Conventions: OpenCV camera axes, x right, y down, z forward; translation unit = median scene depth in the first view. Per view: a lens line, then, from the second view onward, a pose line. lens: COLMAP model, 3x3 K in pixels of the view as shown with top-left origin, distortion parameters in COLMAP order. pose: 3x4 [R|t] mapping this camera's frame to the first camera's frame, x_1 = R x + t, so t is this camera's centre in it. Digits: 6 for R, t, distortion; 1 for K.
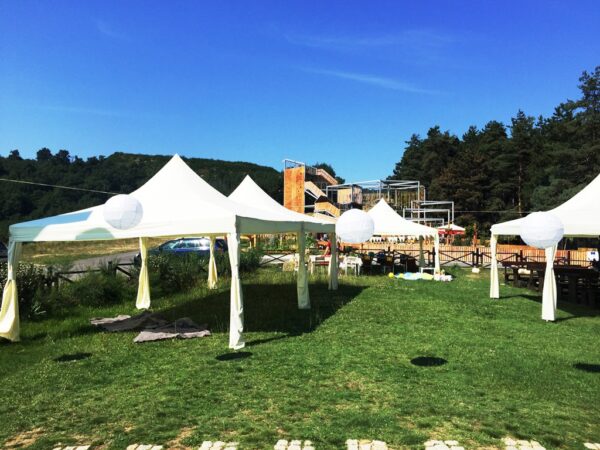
lens RADIAL K [[521.9, 0, 304.8], [0, 521.9, 226.6], [0, 0, 1]] dist [0.089224, -0.106471]
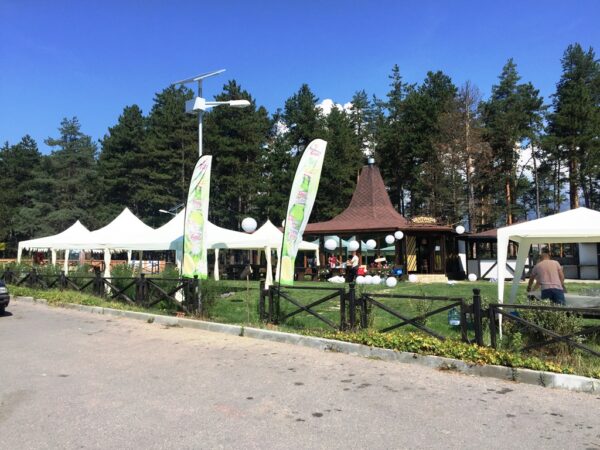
lens RADIAL K [[521.9, 0, 303.8], [0, 521.9, 221.5], [0, 0, 1]] dist [0.089224, -0.106471]
pose [[0.439892, 0.053322, 0.896466, -0.197828], [-0.015117, 0.998534, -0.051974, 0.002352], [-0.897924, 0.009311, 0.440053, -0.023224]]
